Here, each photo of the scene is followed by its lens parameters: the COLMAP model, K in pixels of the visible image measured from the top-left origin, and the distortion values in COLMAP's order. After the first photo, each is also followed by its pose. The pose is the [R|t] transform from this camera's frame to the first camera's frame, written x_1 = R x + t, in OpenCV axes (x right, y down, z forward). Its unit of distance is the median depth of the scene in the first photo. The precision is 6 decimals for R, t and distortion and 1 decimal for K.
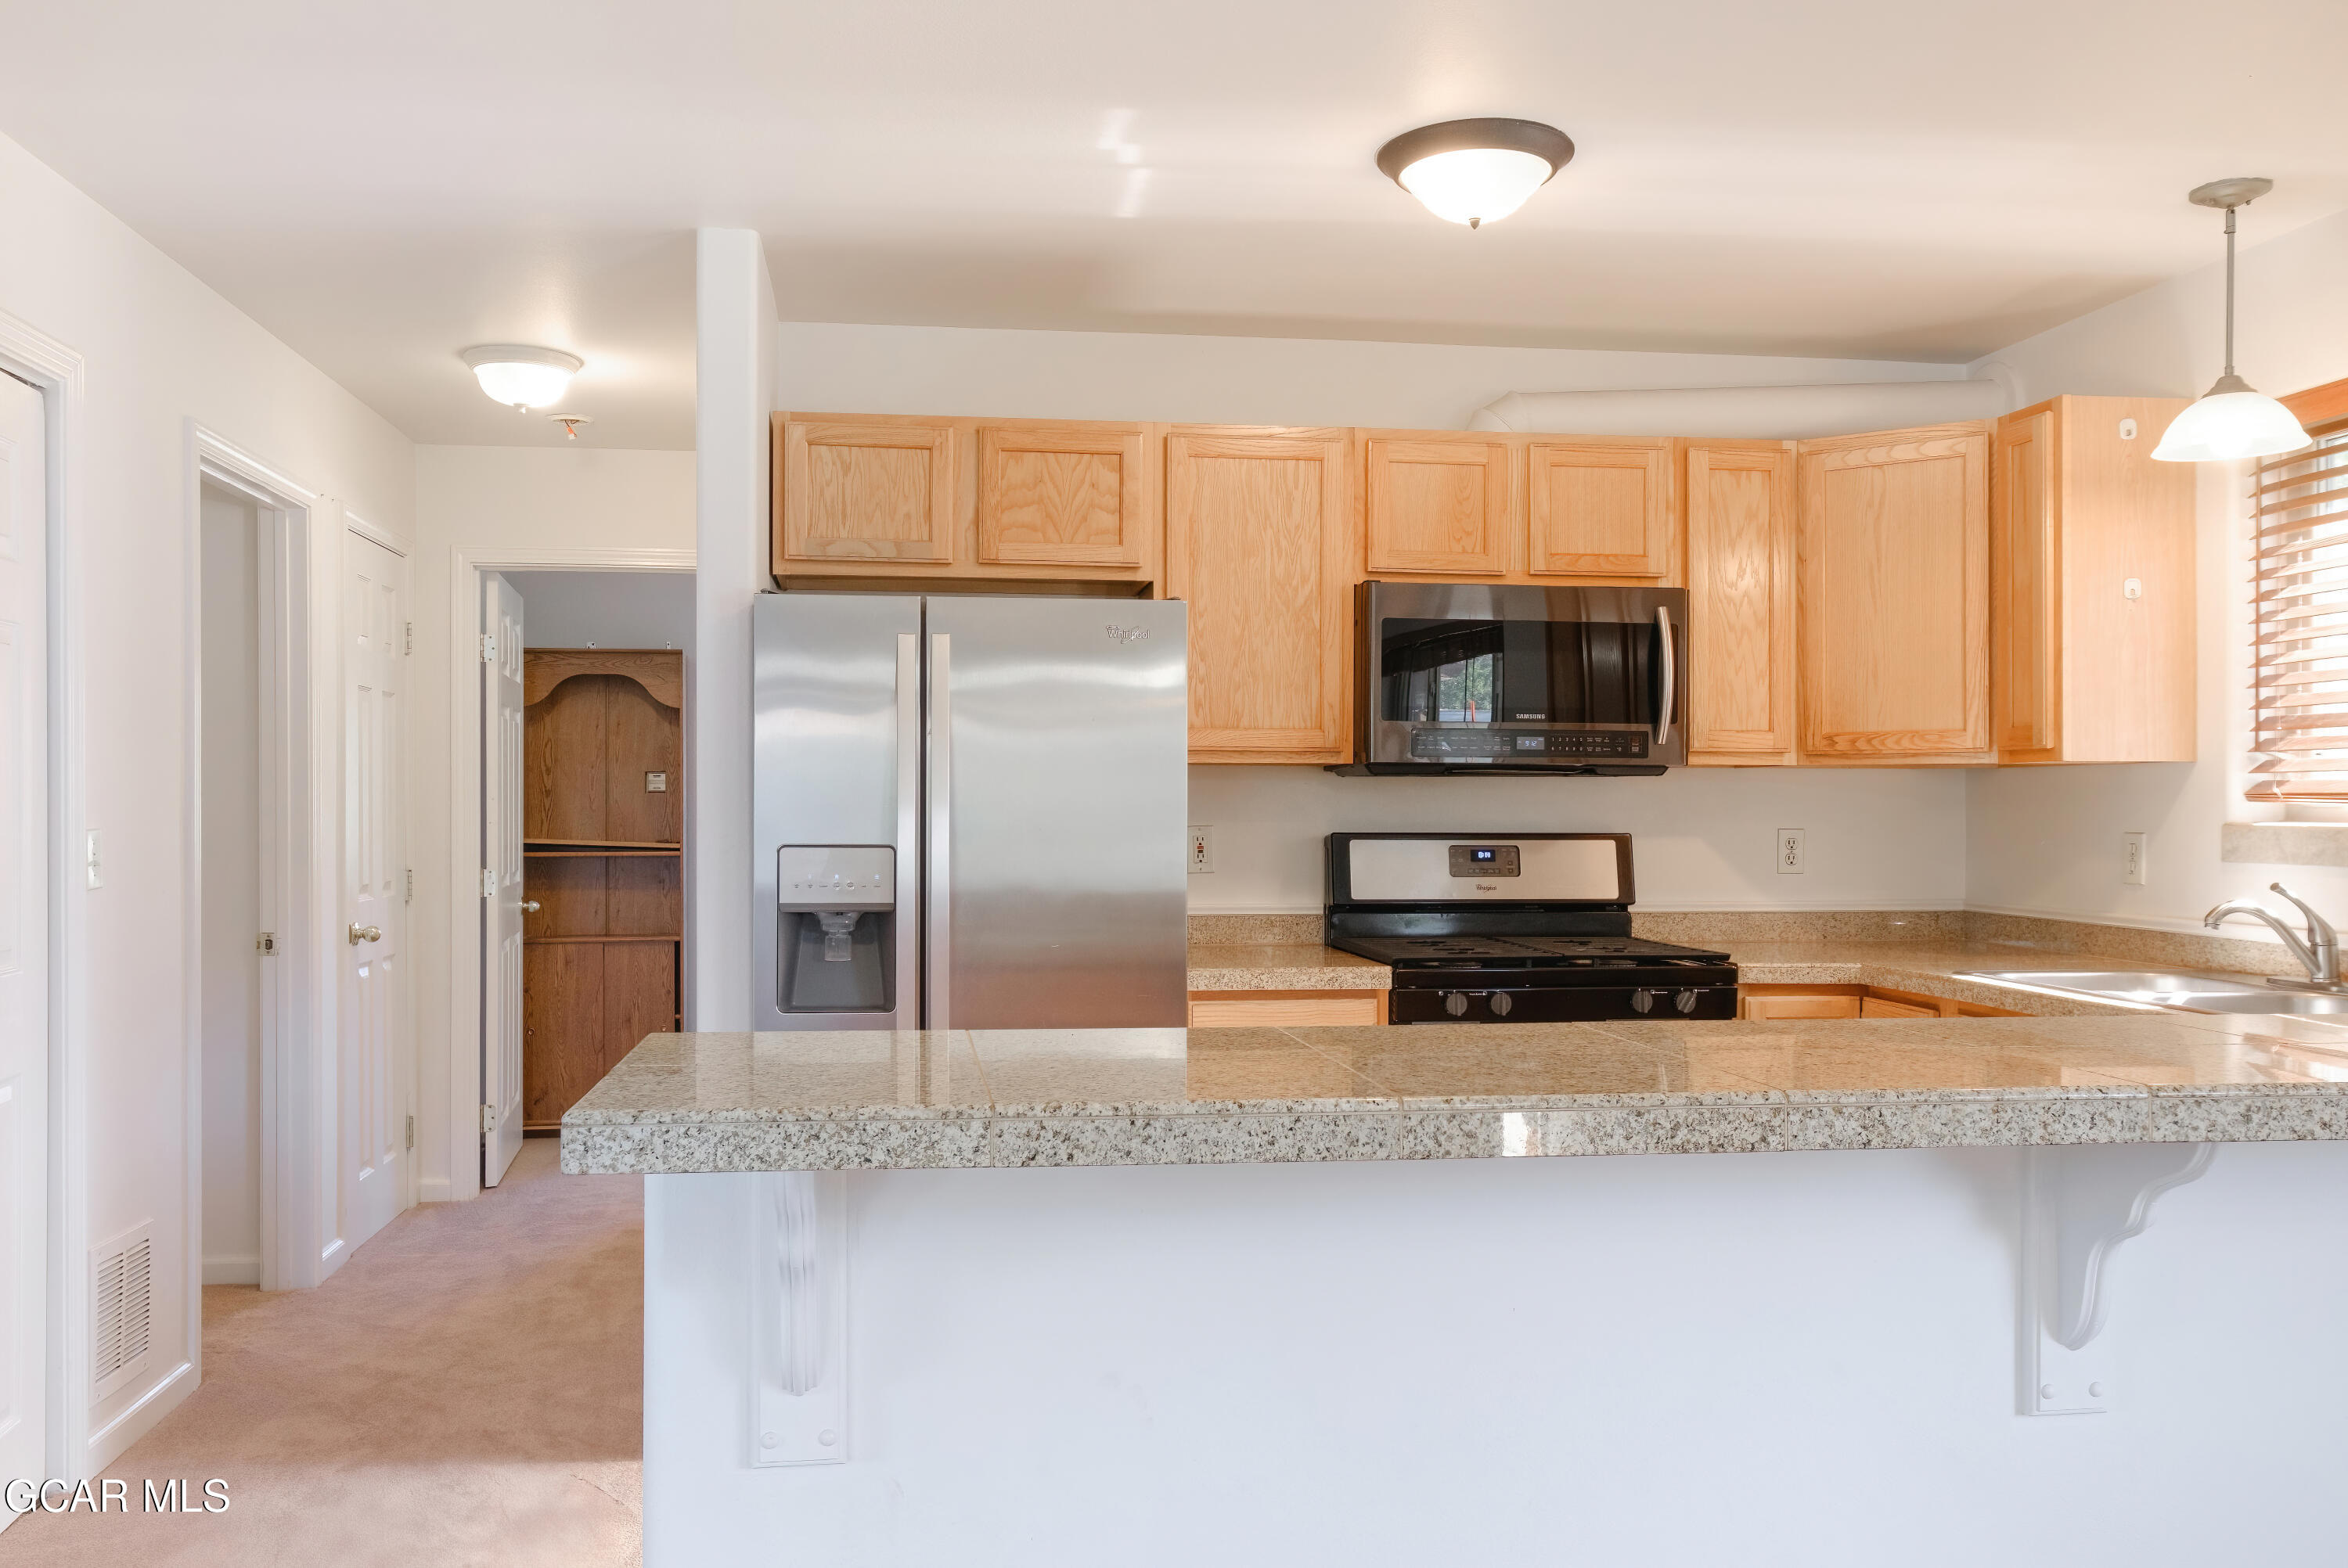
lens RADIAL K [[1839.1, 0, 1174.0], [0, 1839.1, 784.0], [0, 0, 1]] dist [0.006592, 0.009306]
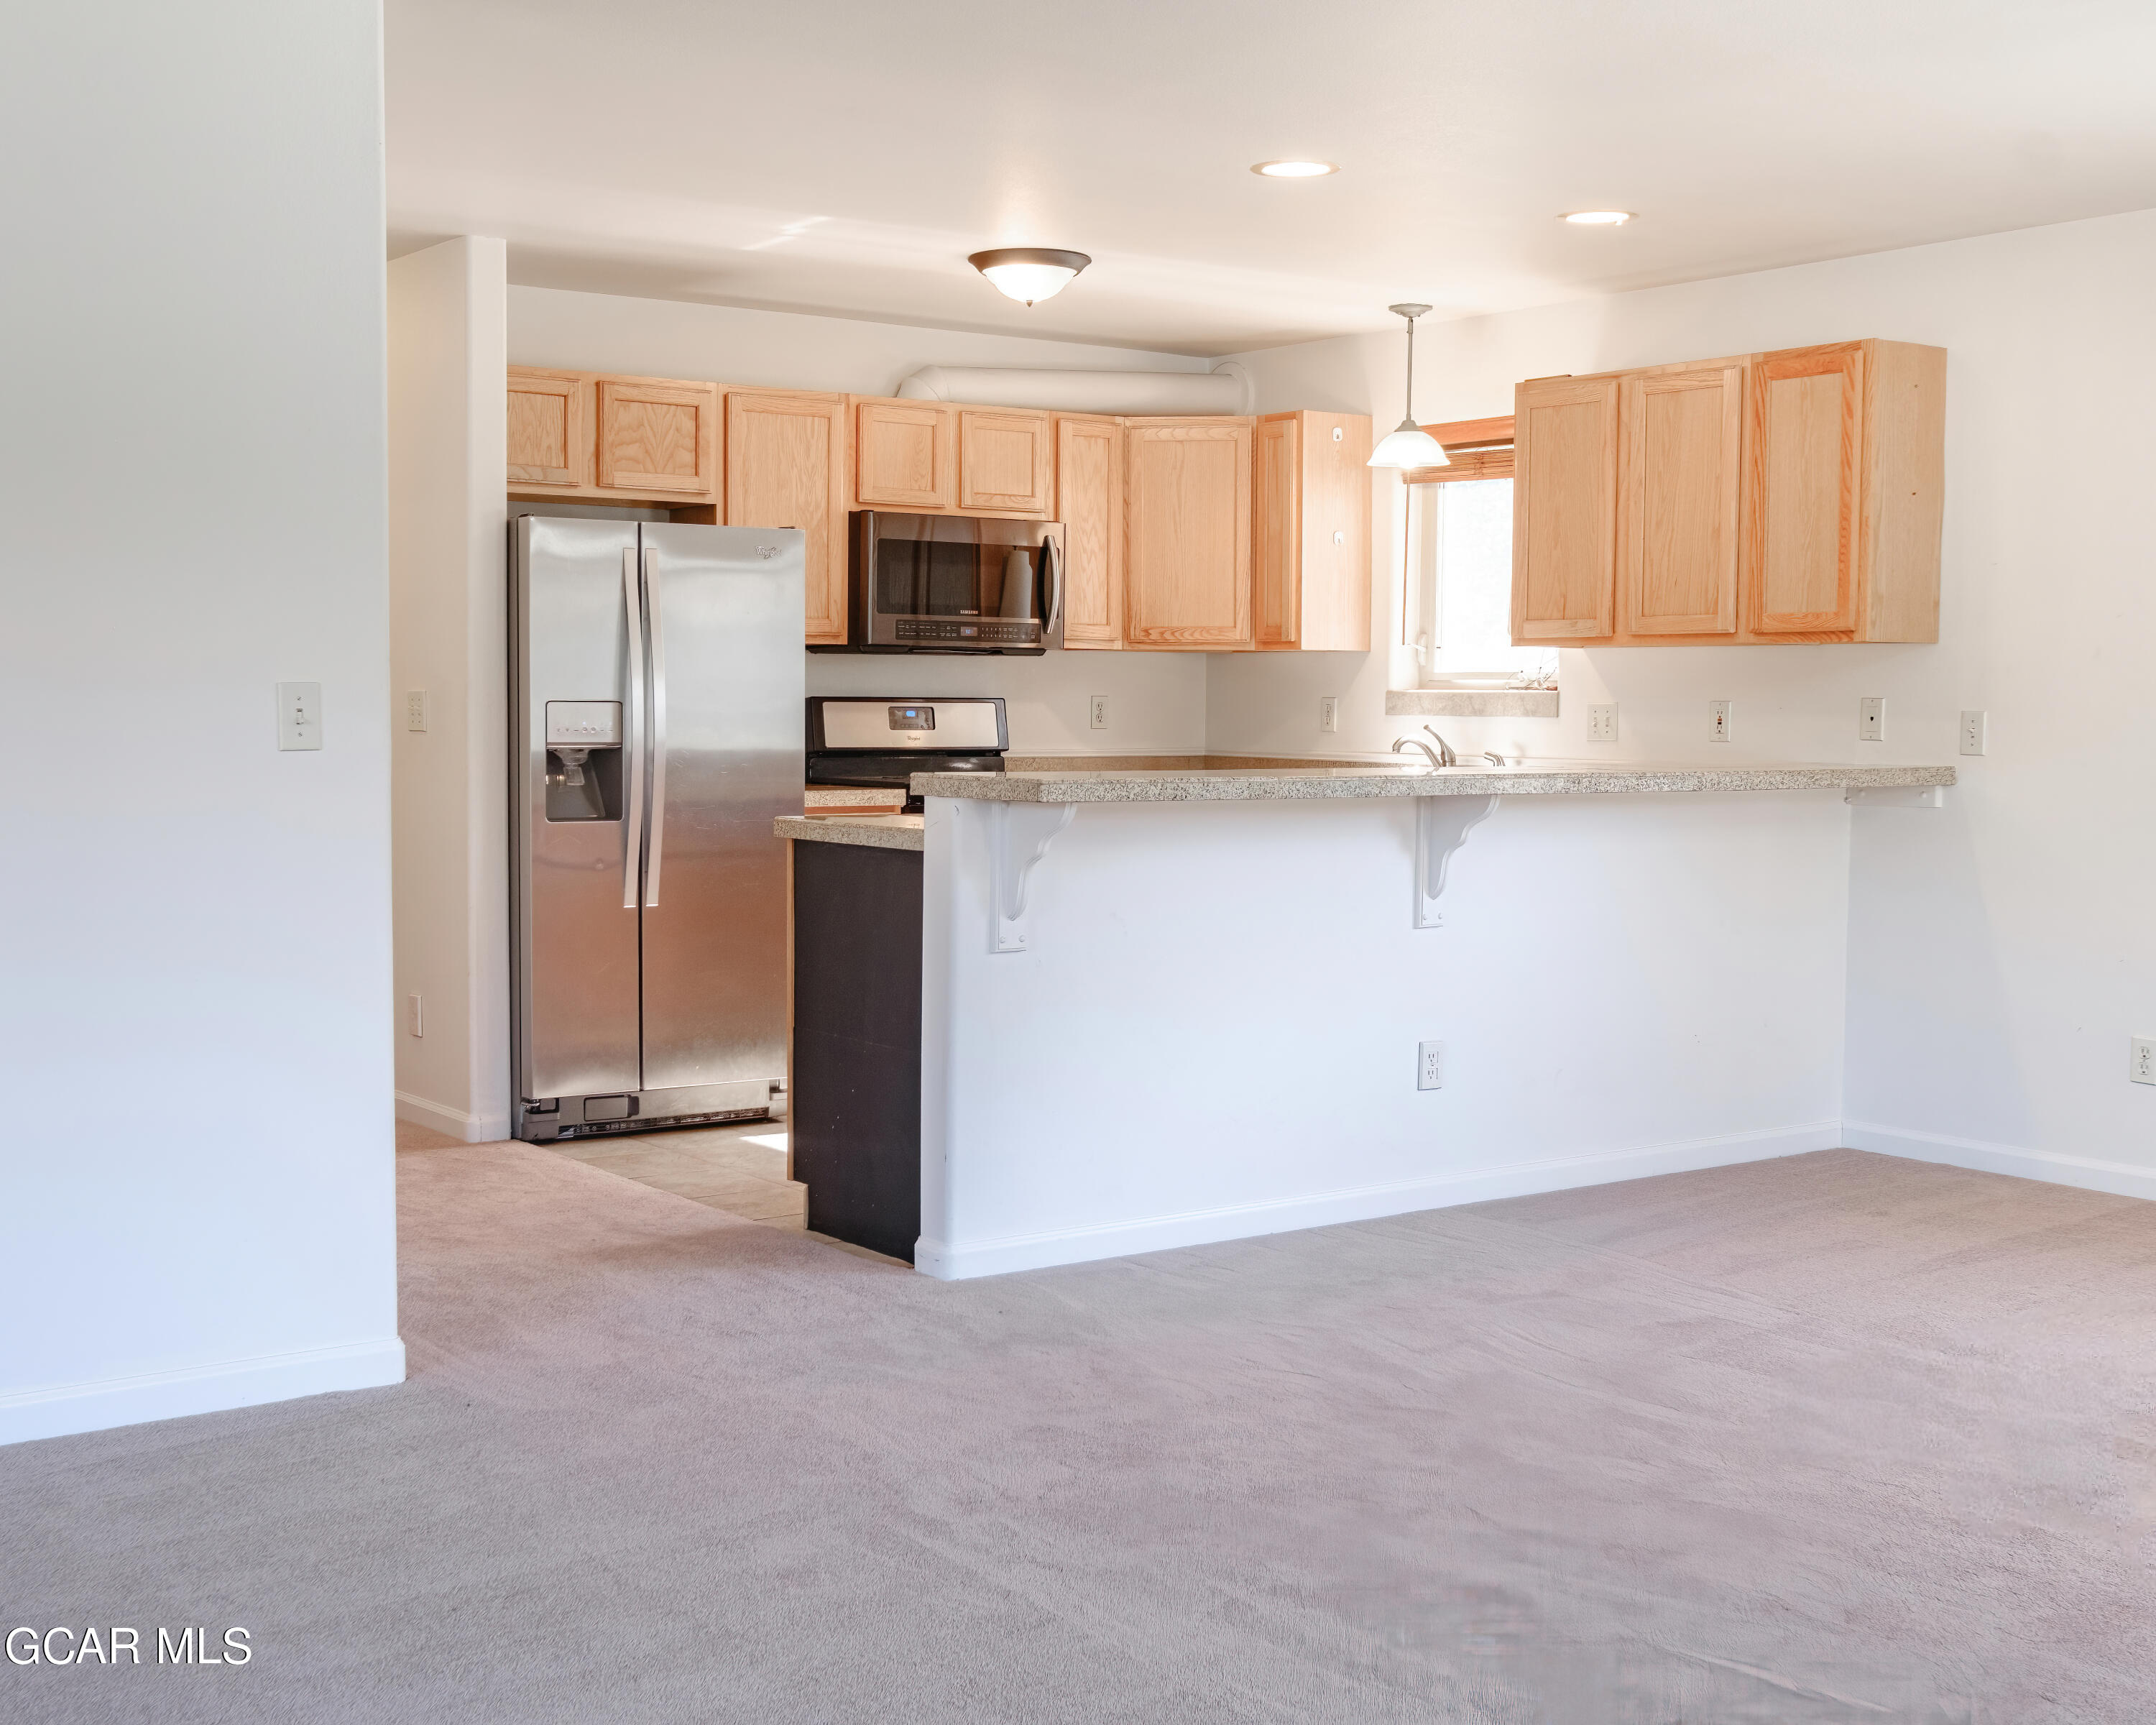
lens RADIAL K [[2640.8, 0, 1078.0], [0, 2640.8, 862.5], [0, 0, 1]] dist [-0.036284, 0.007579]
pose [[0.873240, -0.026998, 0.486542, -0.708405], [-0.010048, 0.997254, 0.073373, 0.004567], [-0.487187, -0.068961, 0.870571, -0.786678]]
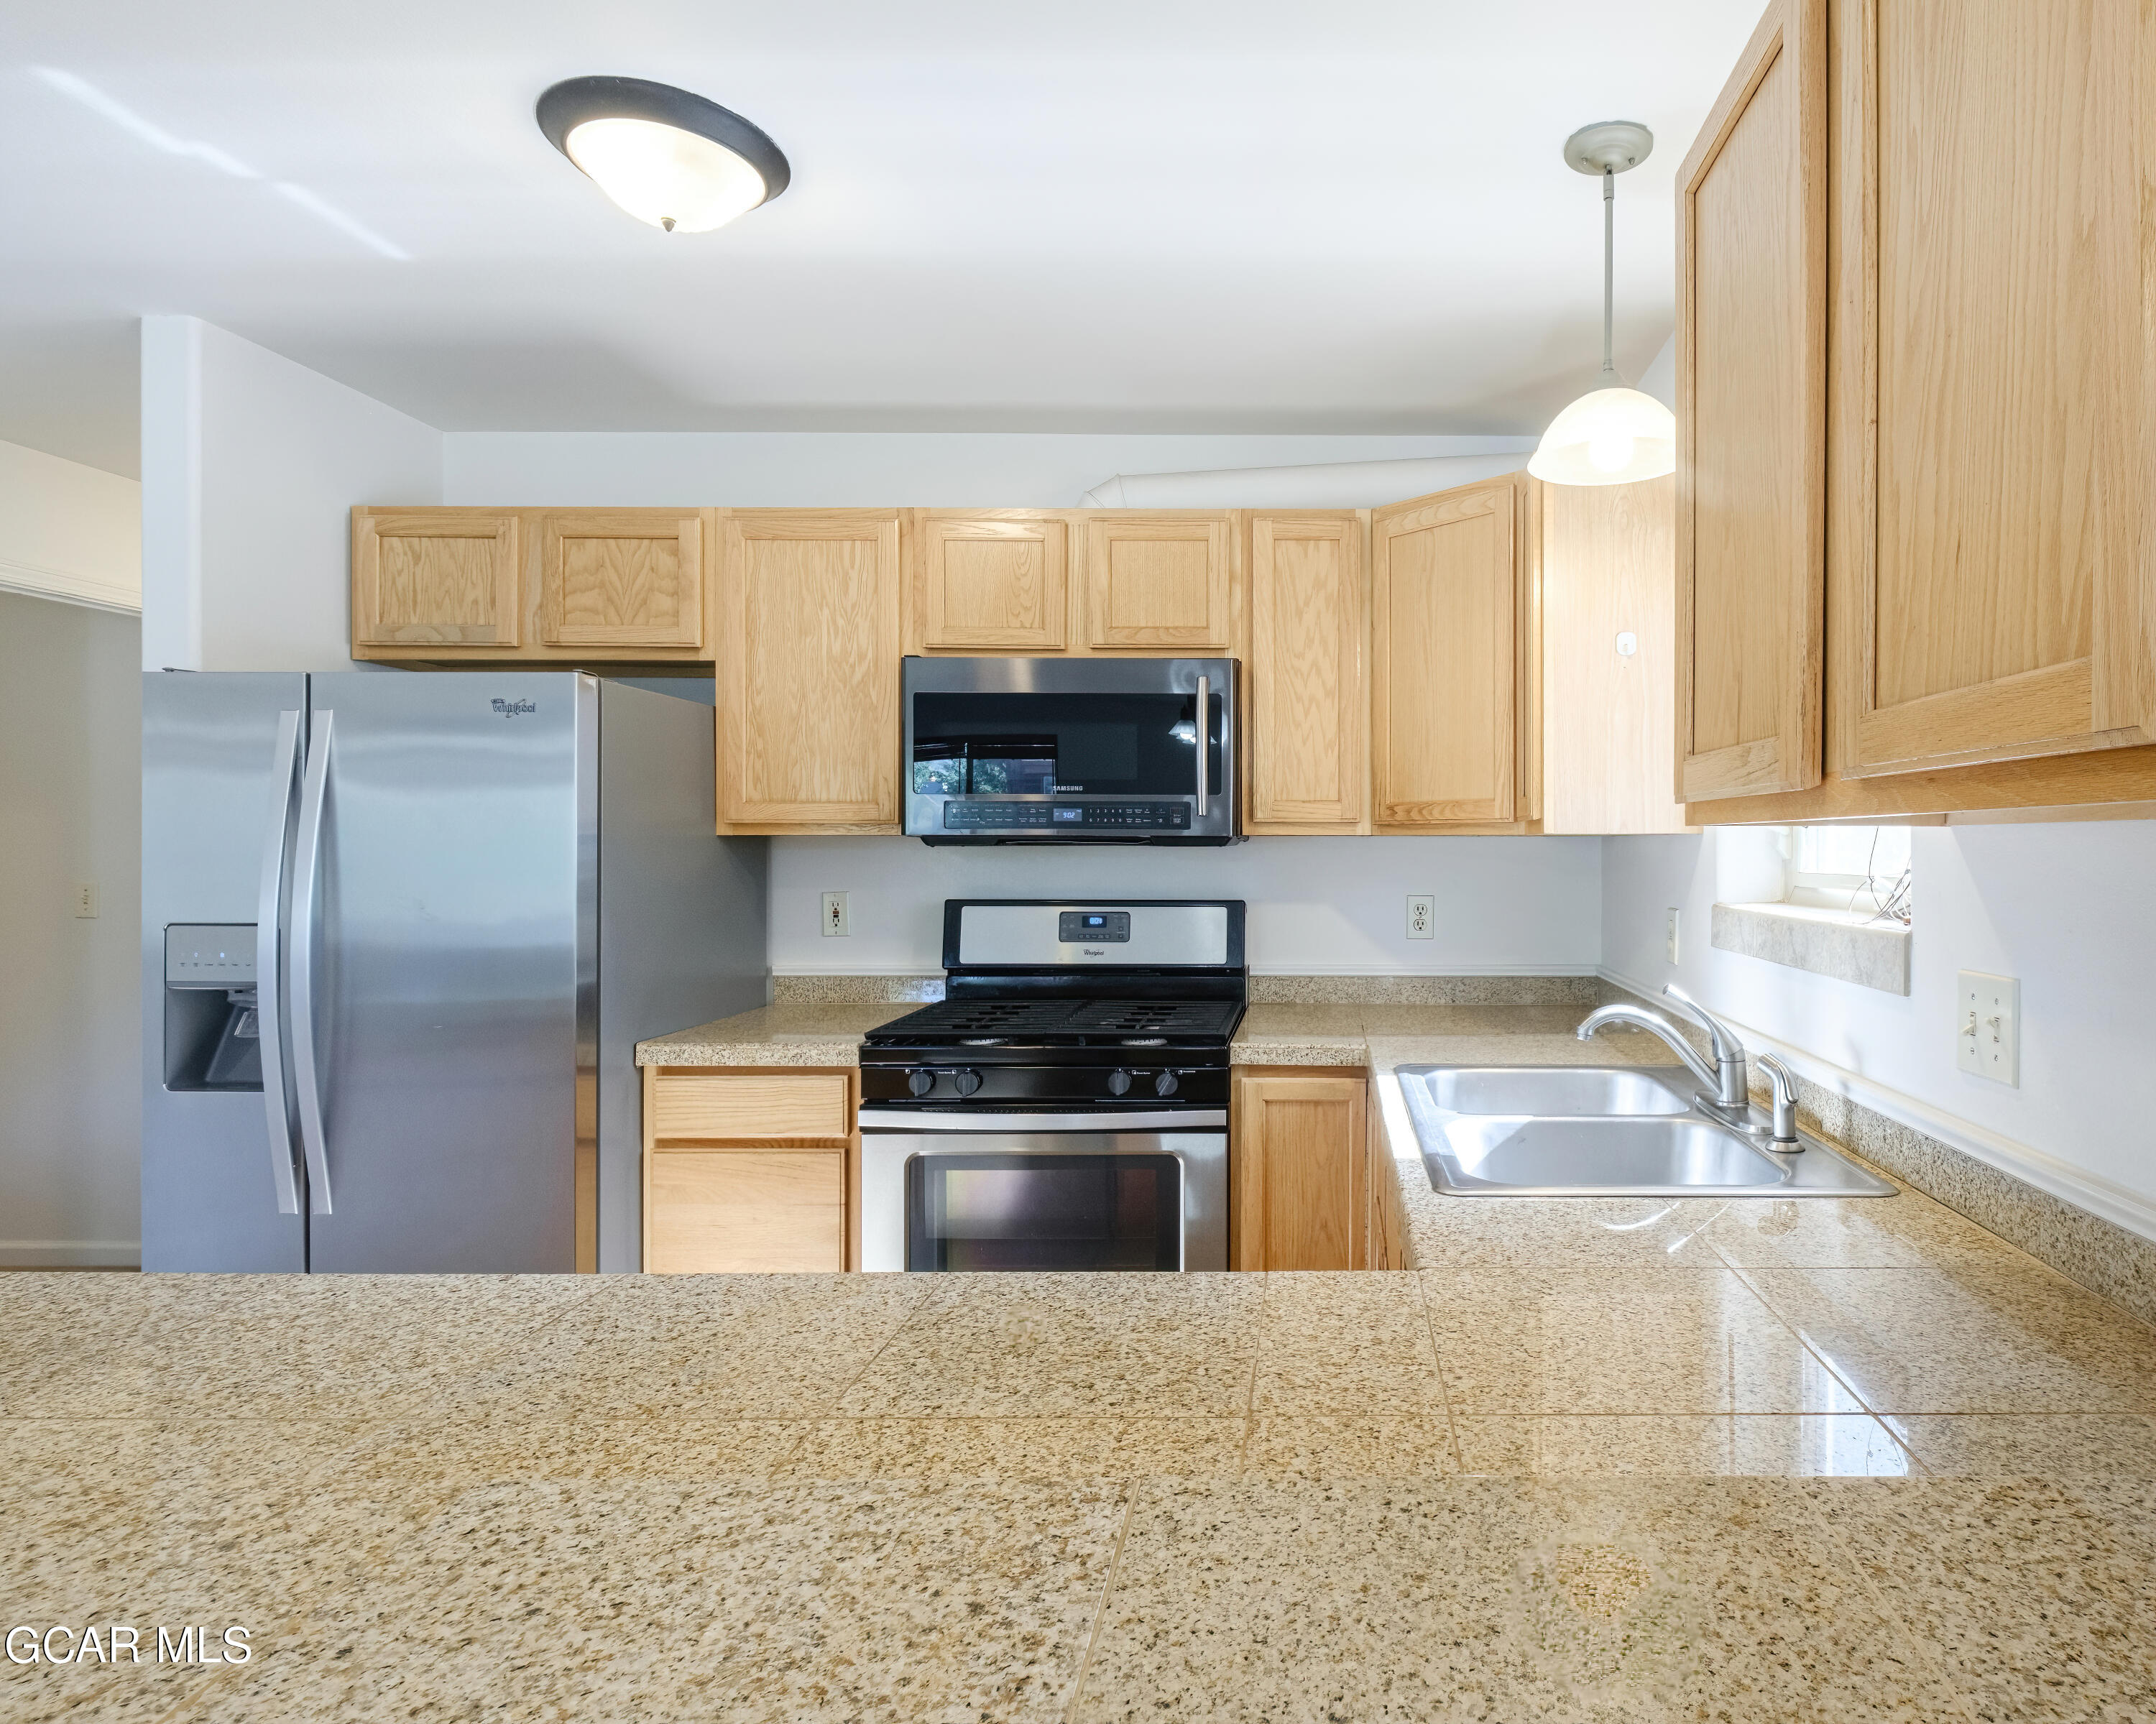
lens RADIAL K [[1228.3, 0, 1325.2], [0, 1228.3, 844.6], [0, 0, 1]] dist [0.005386, -0.000006]
pose [[0.991635, -0.000983, -0.129070, 0.418359], [0.002343, 0.999943, 0.010385, -0.012670], [0.129052, -0.010601, 0.991581, 0.352149]]
